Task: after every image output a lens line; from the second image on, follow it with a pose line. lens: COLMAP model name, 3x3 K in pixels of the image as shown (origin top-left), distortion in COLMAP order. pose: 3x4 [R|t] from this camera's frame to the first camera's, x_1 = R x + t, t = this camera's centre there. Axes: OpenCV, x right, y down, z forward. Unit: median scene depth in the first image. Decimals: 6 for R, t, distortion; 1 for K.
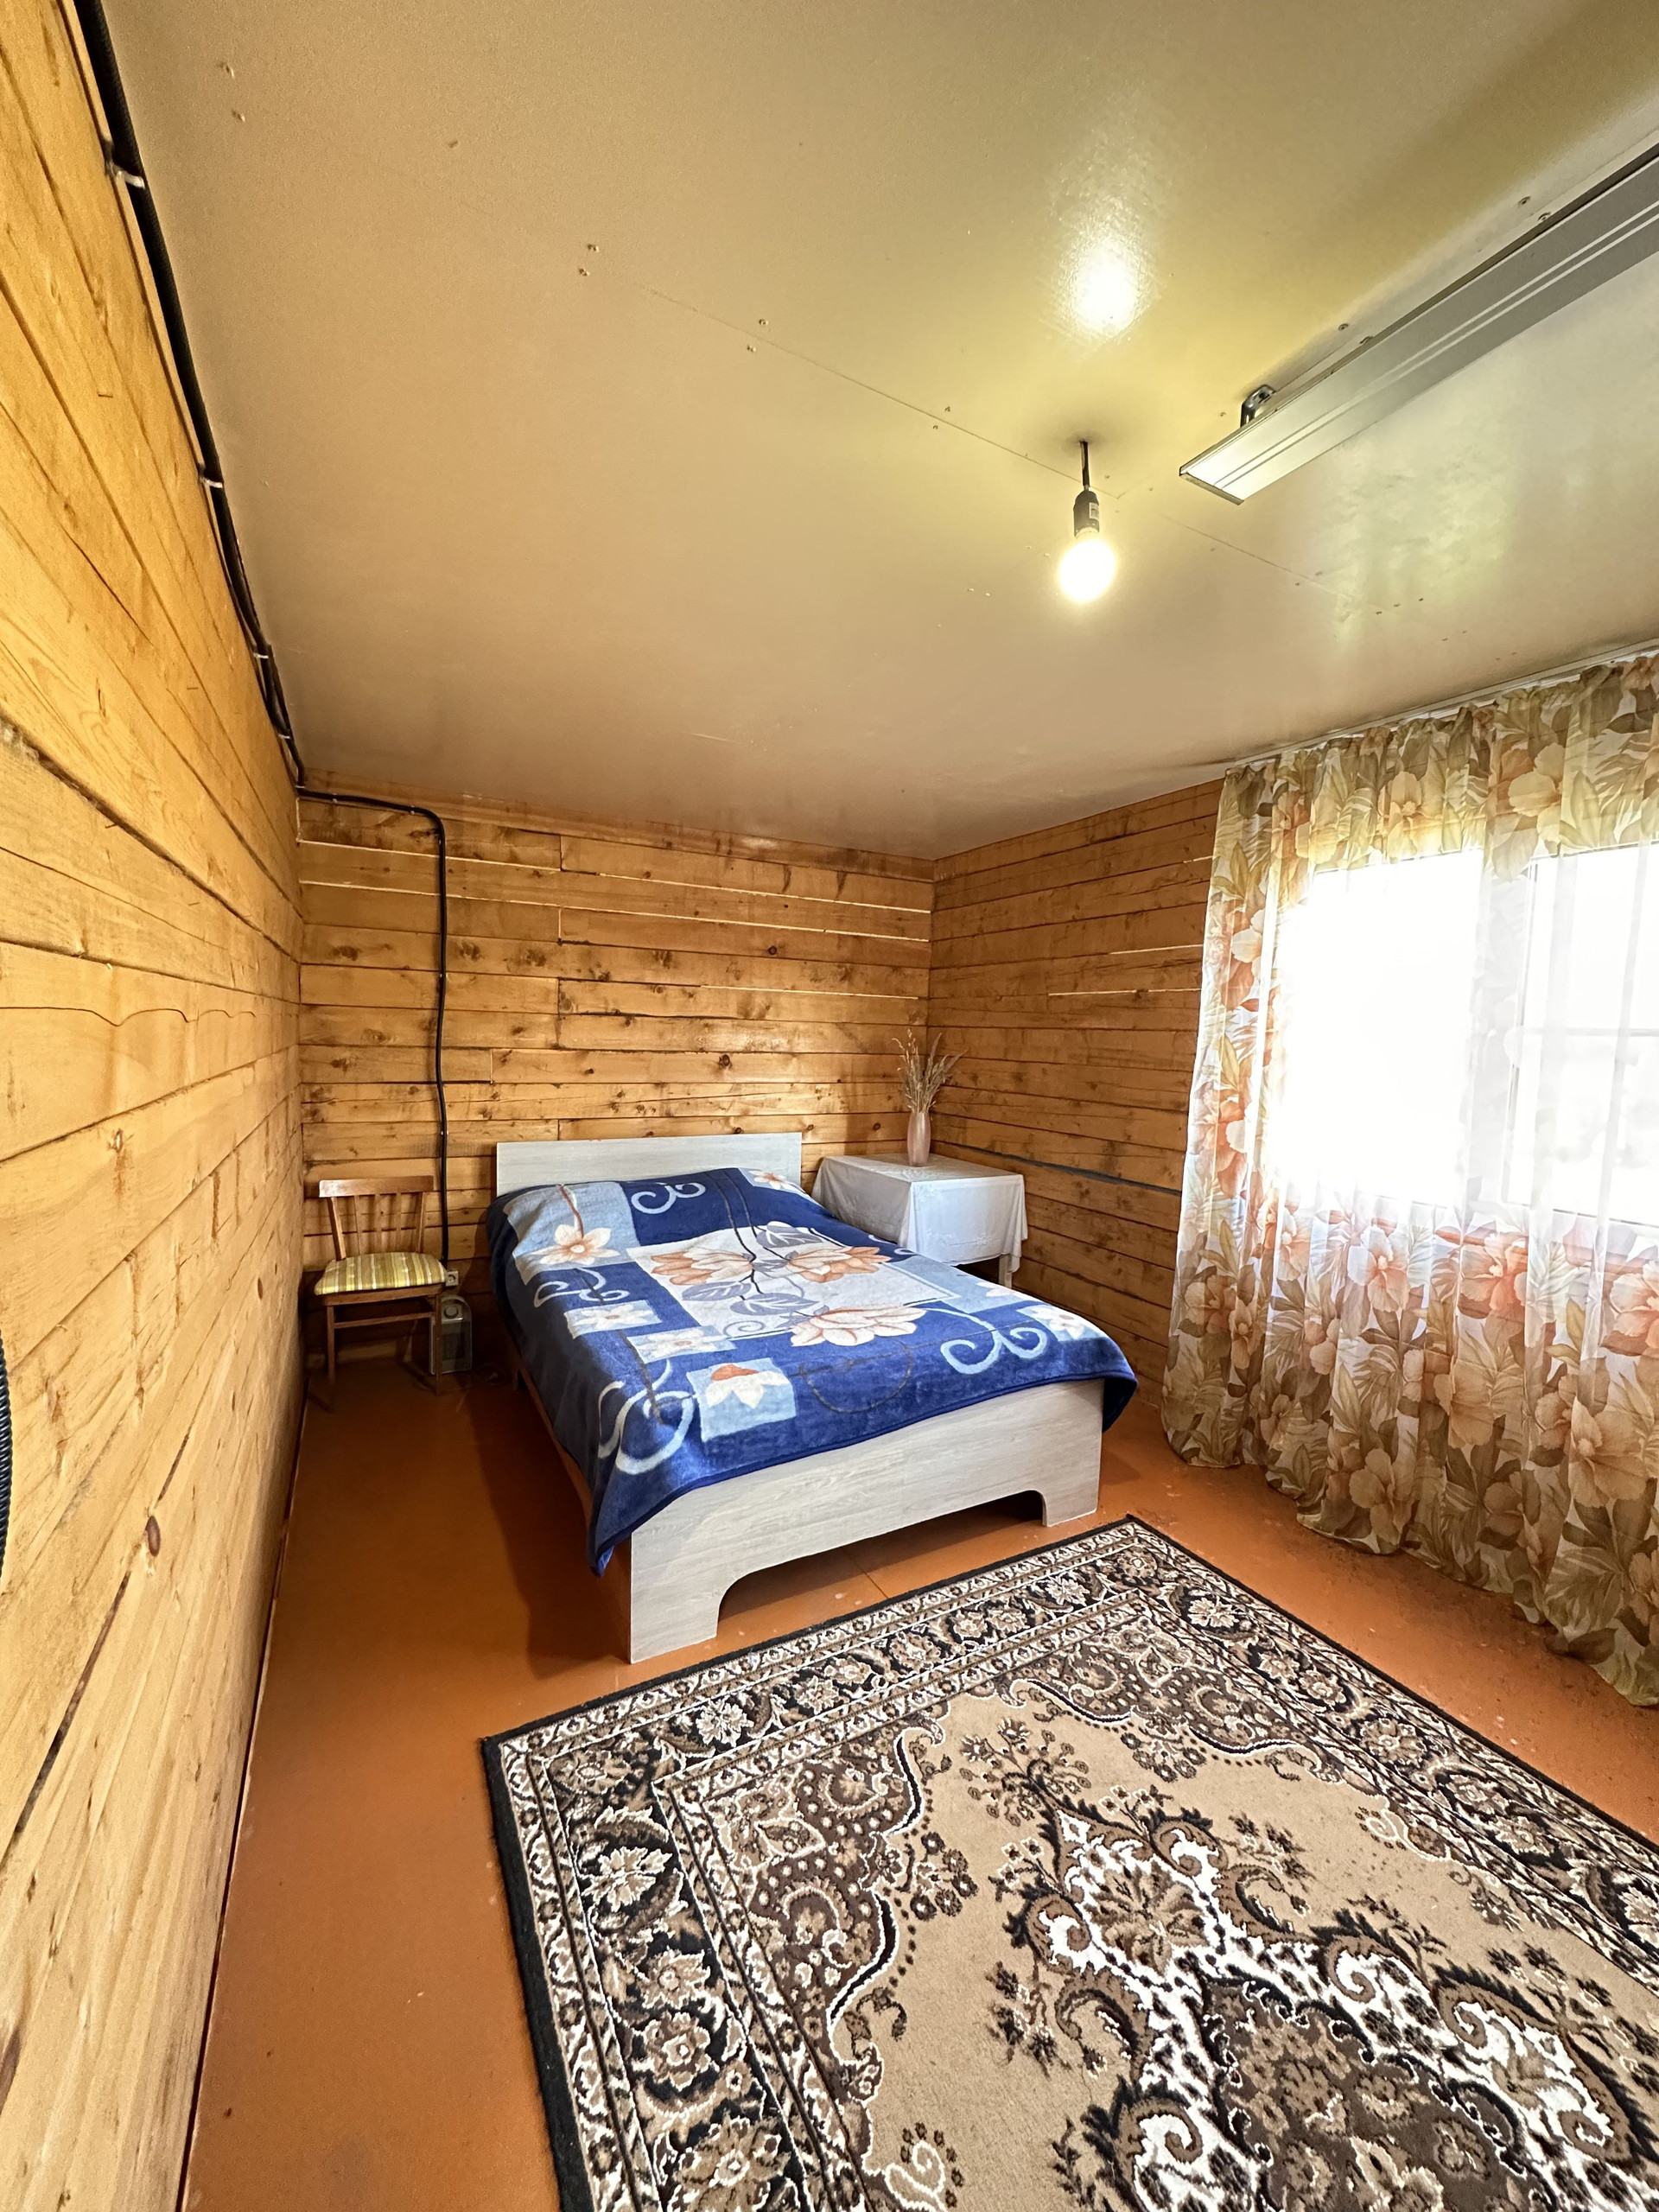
lens RADIAL K [[879.9, 0, 839.9], [0, 879.9, 1099.9], [0, 0, 1]] dist [-0.003171, 0.000486]
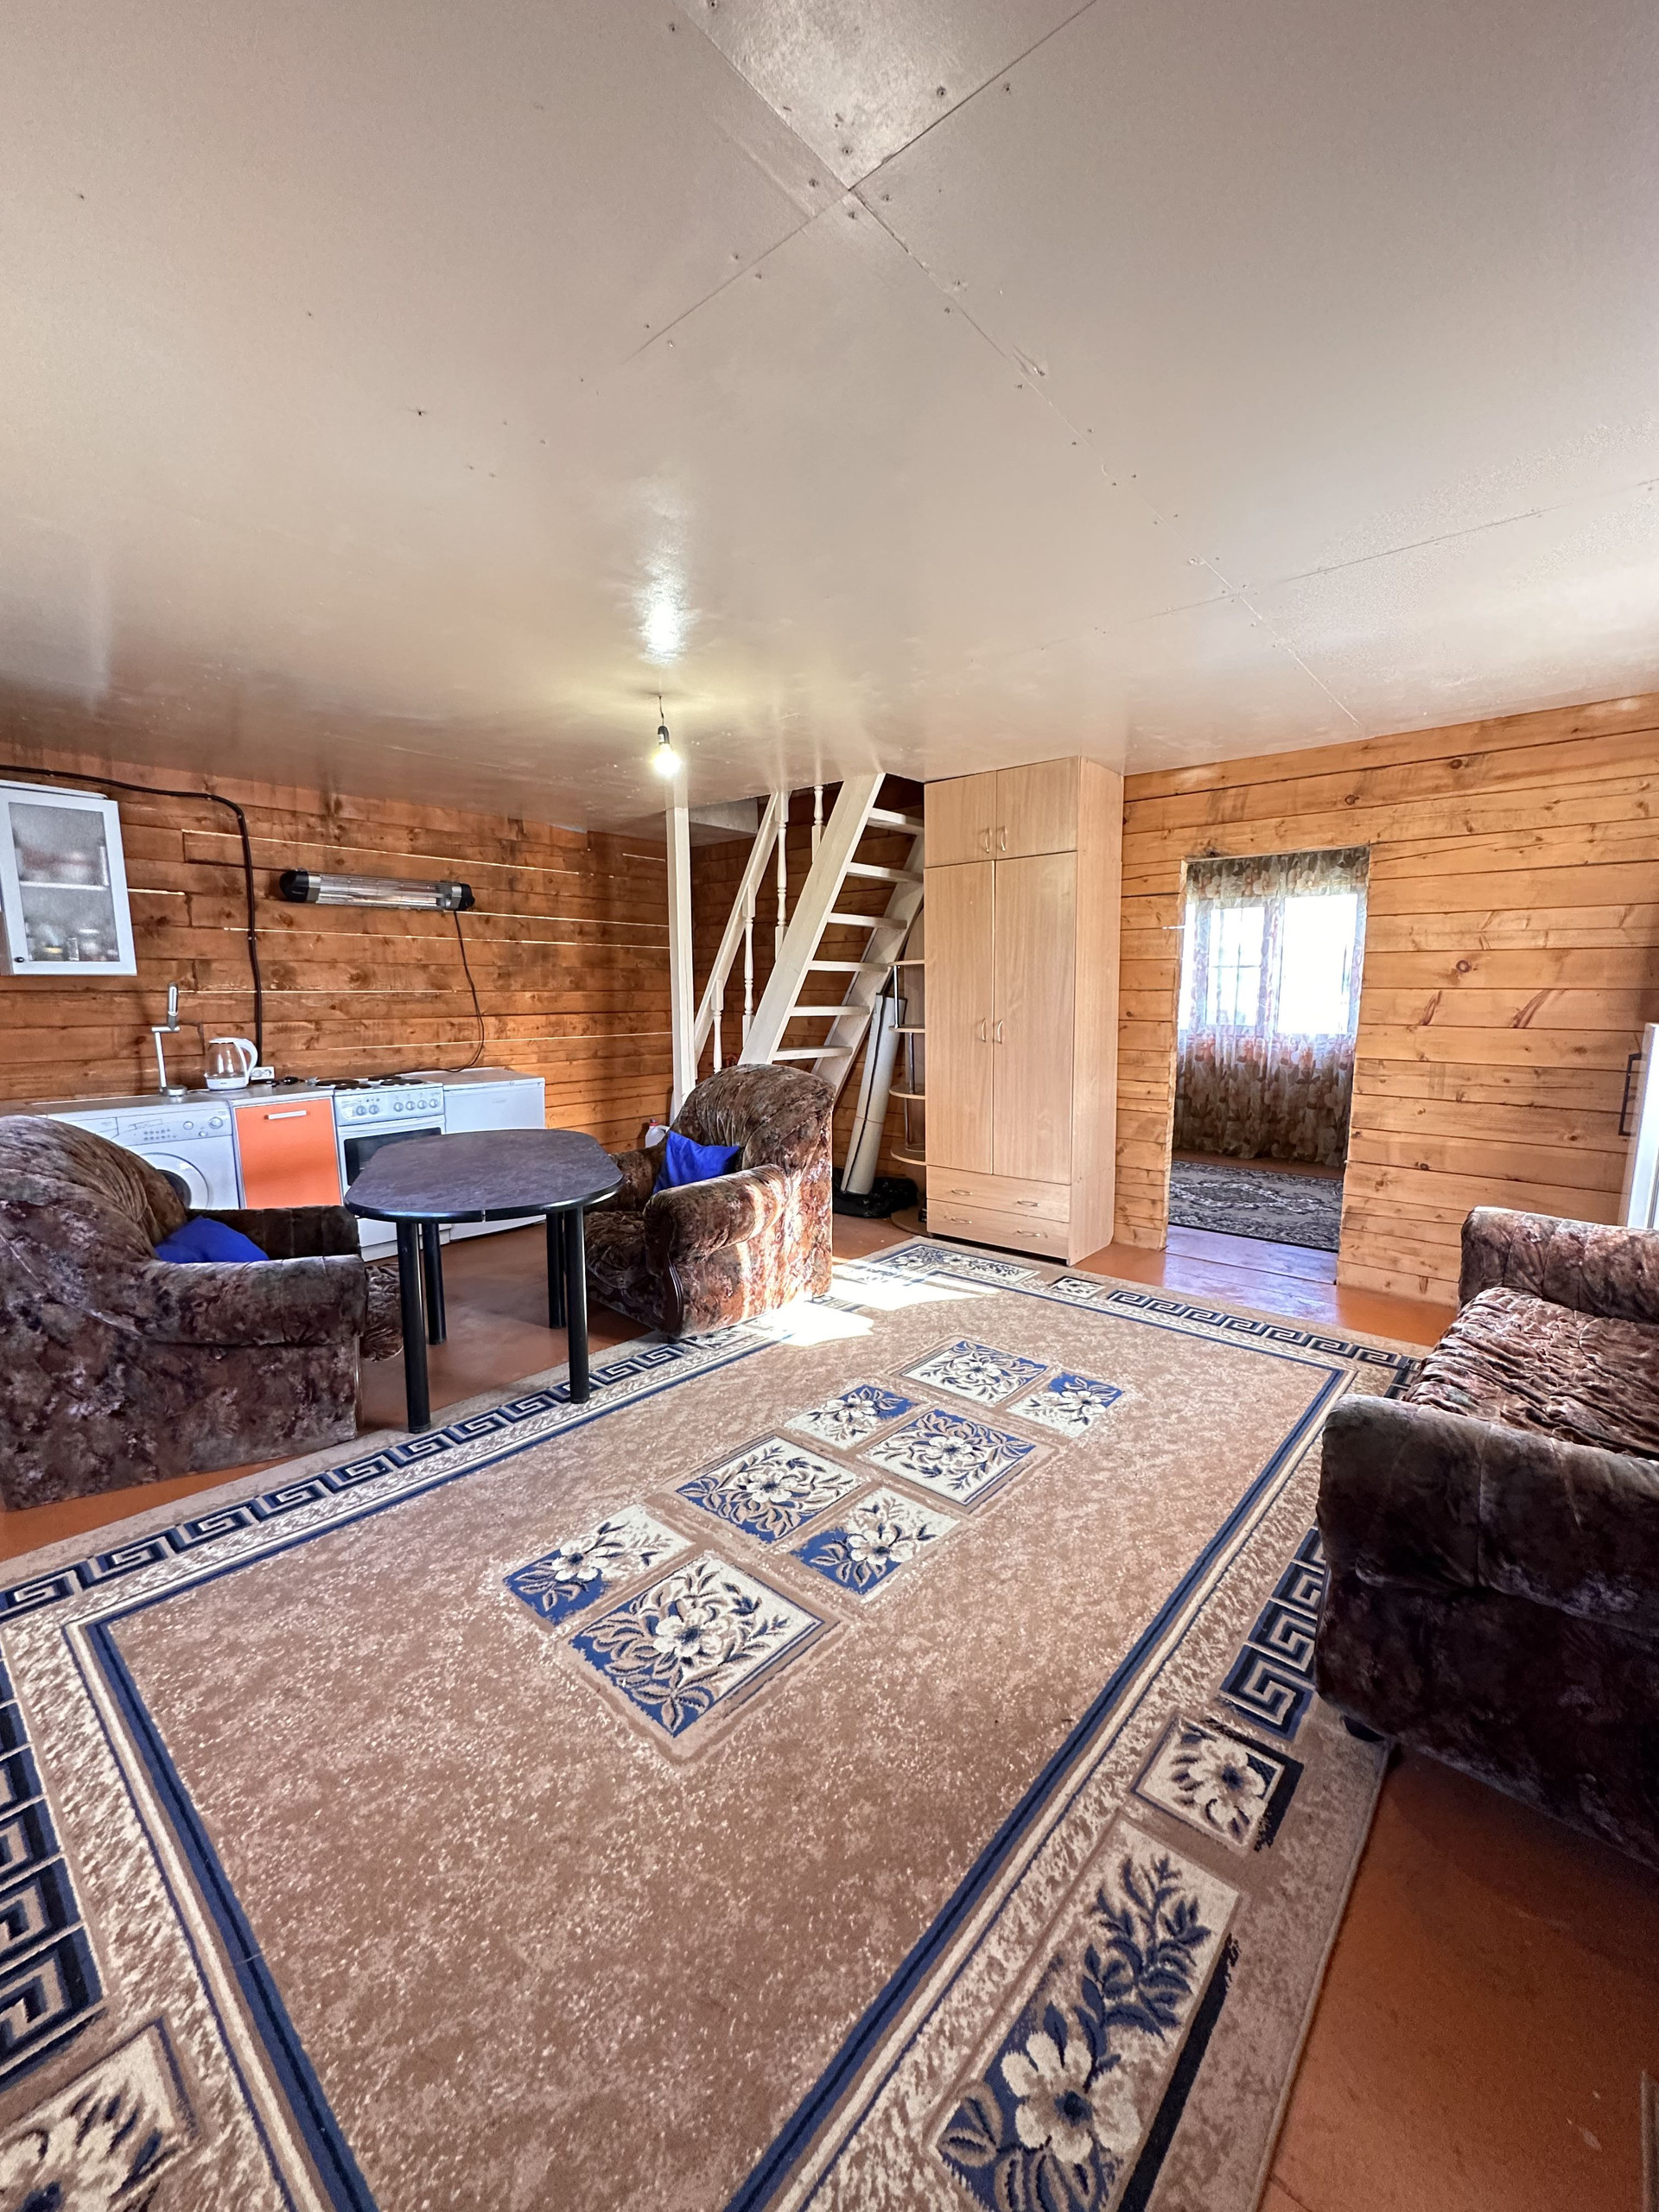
lens RADIAL K [[879.9, 0, 832.1], [0, 879.9, 1106.4], [0, 0, 1]] dist [-0.003171, 0.000486]
pose [[0.933871, -0.086868, 0.346899, -2.240933], [0.064710, 0.995083, 0.074978, 0.131785], [-0.351707, -0.047572, 0.934901, -2.050399]]
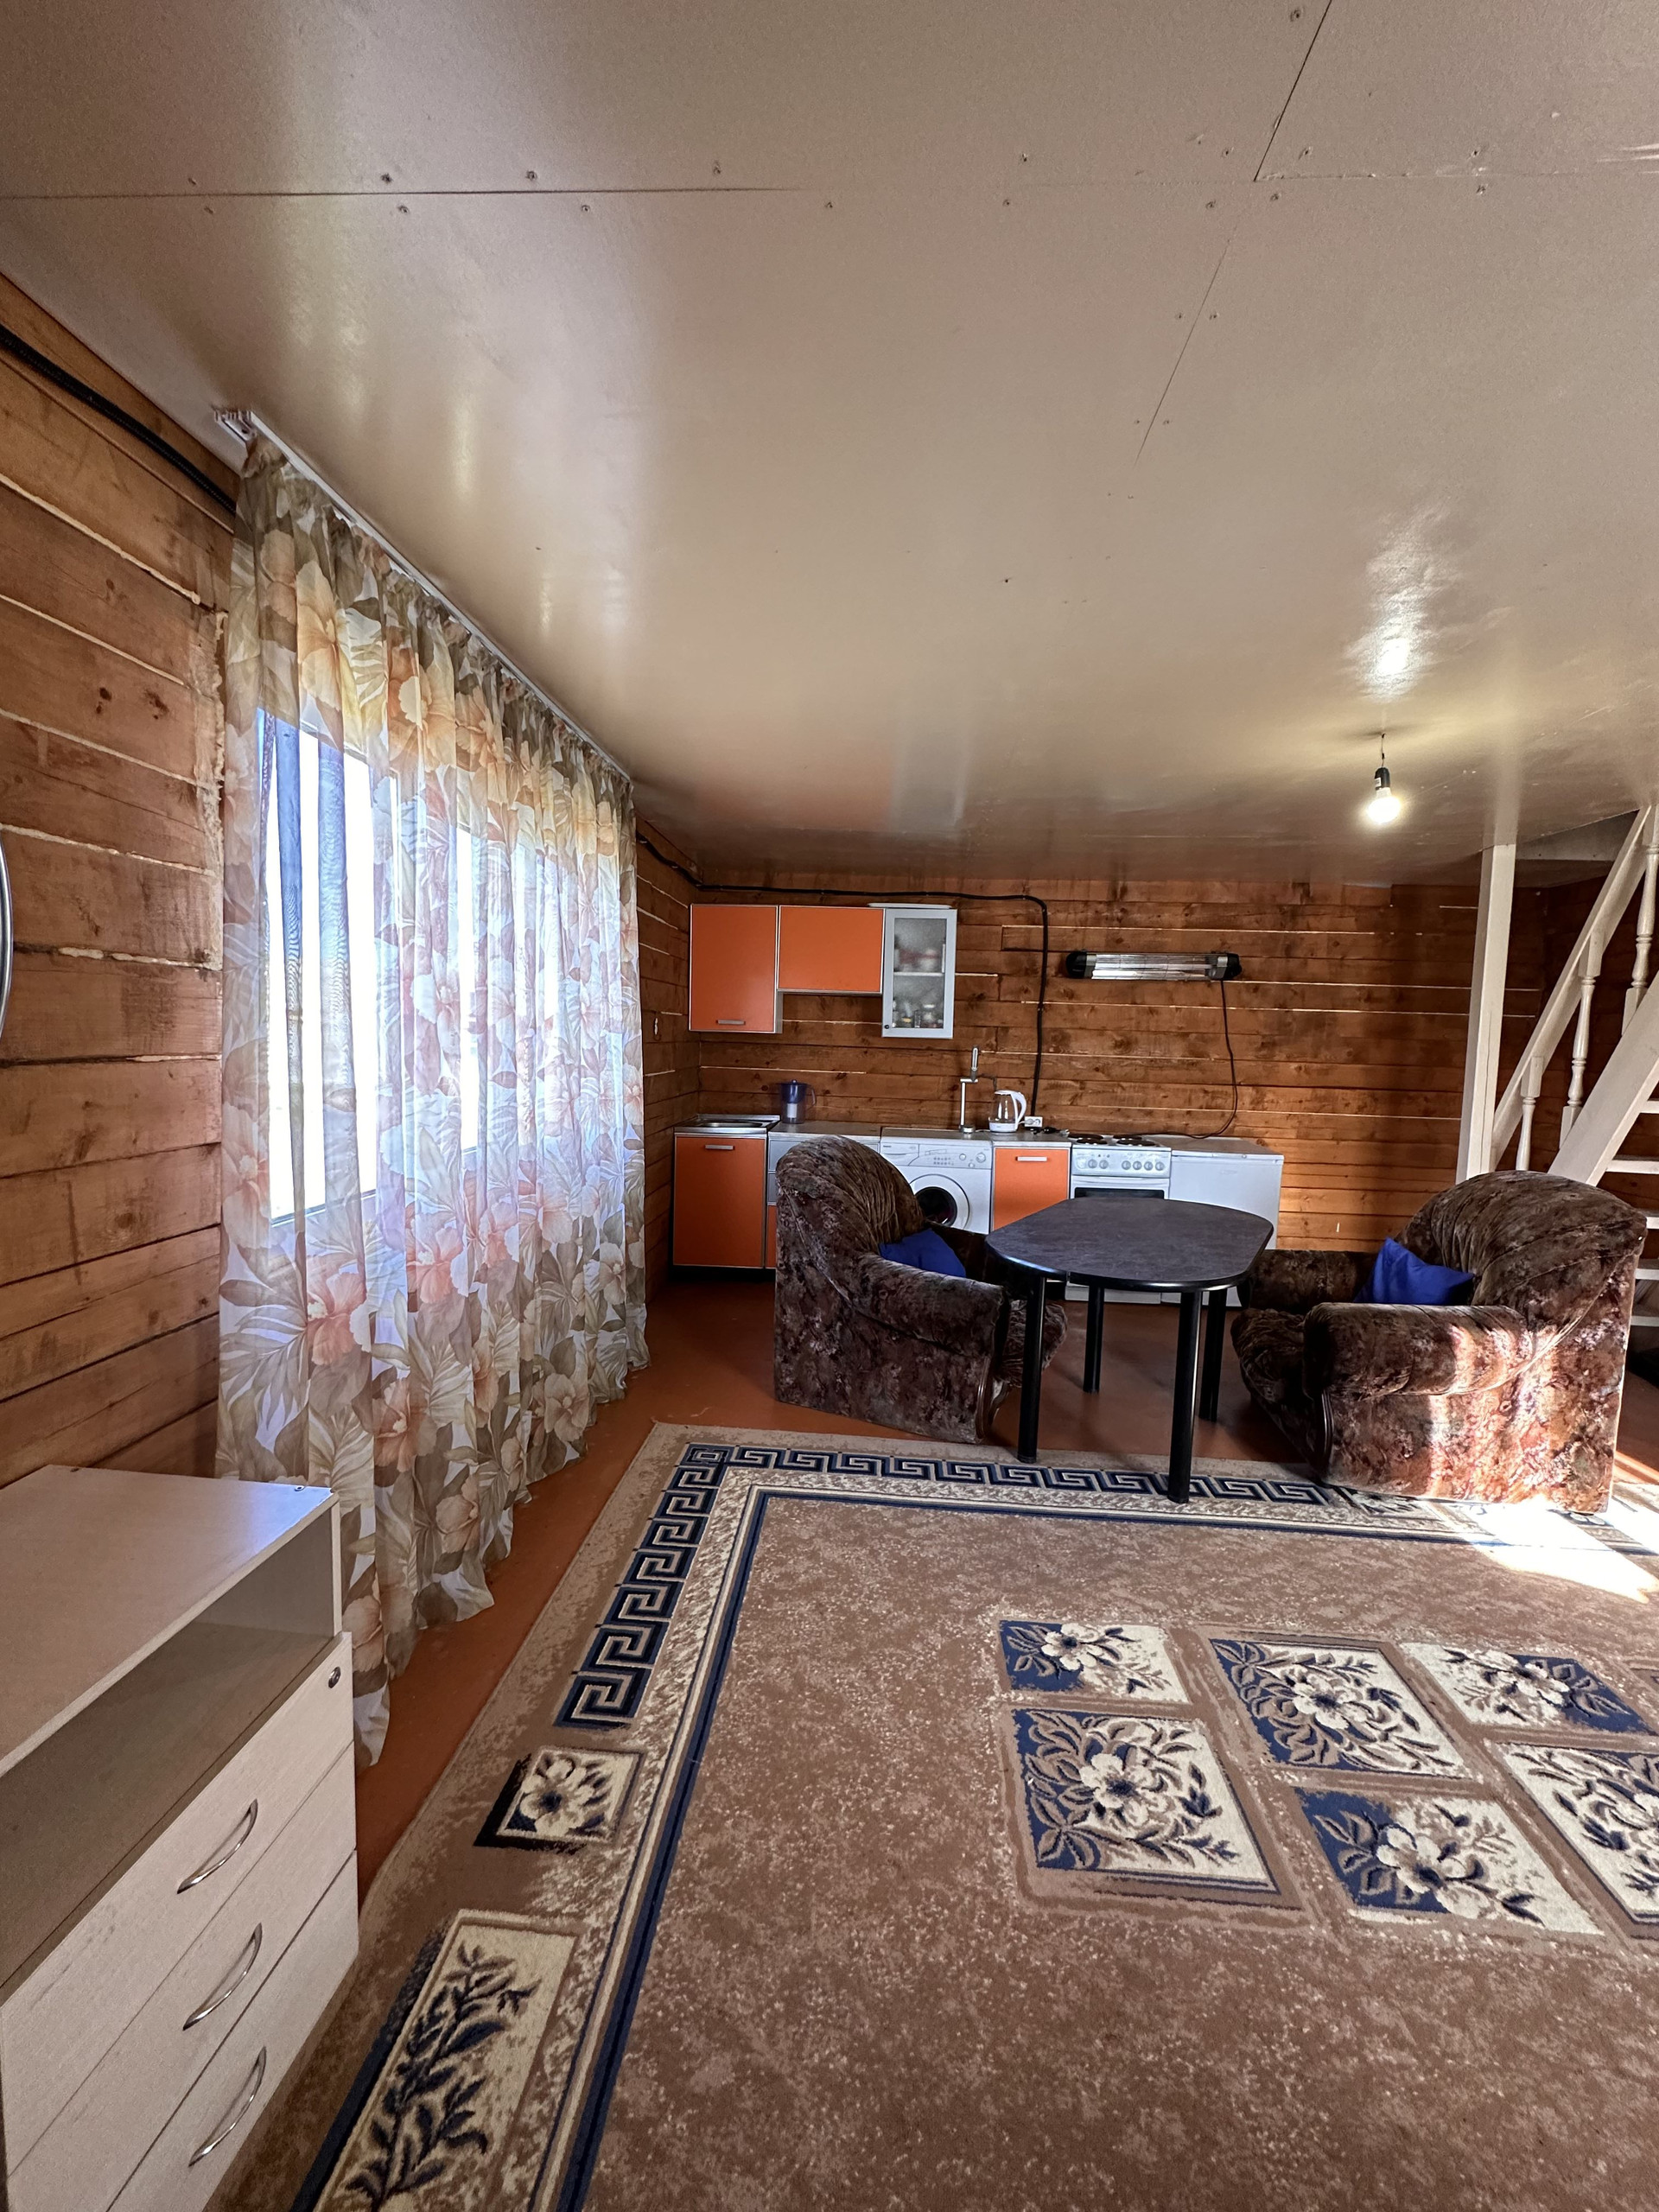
lens RADIAL K [[879.9, 0, 835.4], [0, 879.9, 1106.3], [0, 0, 1]] dist [-0.003171, 0.000486]
pose [[0.849399, 0.027926, -0.527012, -1.833344], [-0.037437, 0.999272, -0.007387, 0.113006], [0.526422, 0.026005, 0.849826, -2.017828]]
